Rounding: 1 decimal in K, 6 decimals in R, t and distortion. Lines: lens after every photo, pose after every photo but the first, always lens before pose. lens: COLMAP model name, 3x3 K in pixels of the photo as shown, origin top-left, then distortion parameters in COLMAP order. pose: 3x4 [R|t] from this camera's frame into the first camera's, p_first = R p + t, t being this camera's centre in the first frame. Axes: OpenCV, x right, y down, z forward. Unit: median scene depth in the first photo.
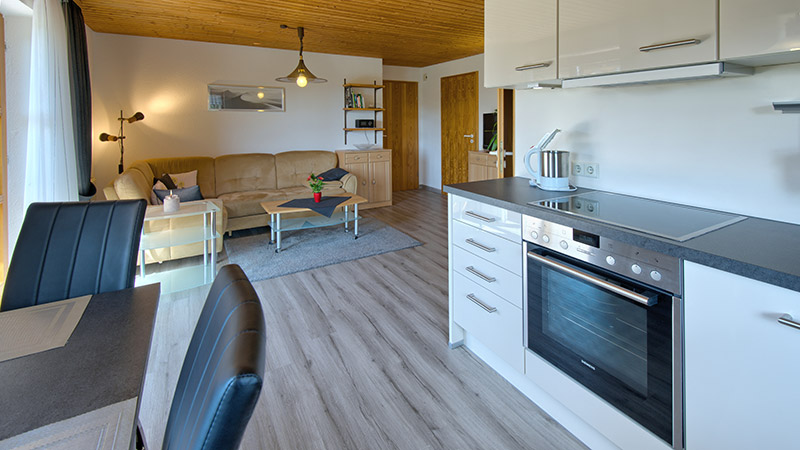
lens RADIAL K [[363.1, 0, 409.9], [0, 363.1, 227.7], [0, 0, 1]] dist [0.000768, 0.000304]
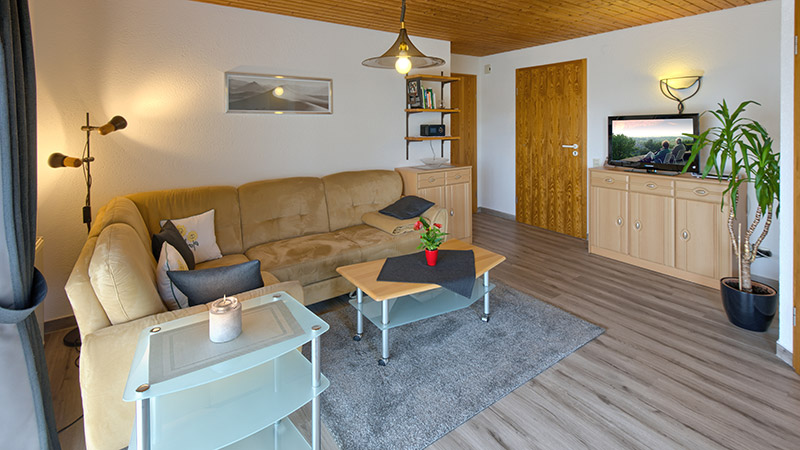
lens RADIAL K [[374.1, 0, 400.0], [0, 374.1, 225.0], [0, 0, 1]] dist [-0.000264, -0.000617]
pose [[0.998266, -0.017766, 0.056127, -0.242347], [0.018744, 0.999681, -0.016948, -0.091078], [-0.055808, 0.017970, 0.998280, 0.276329]]
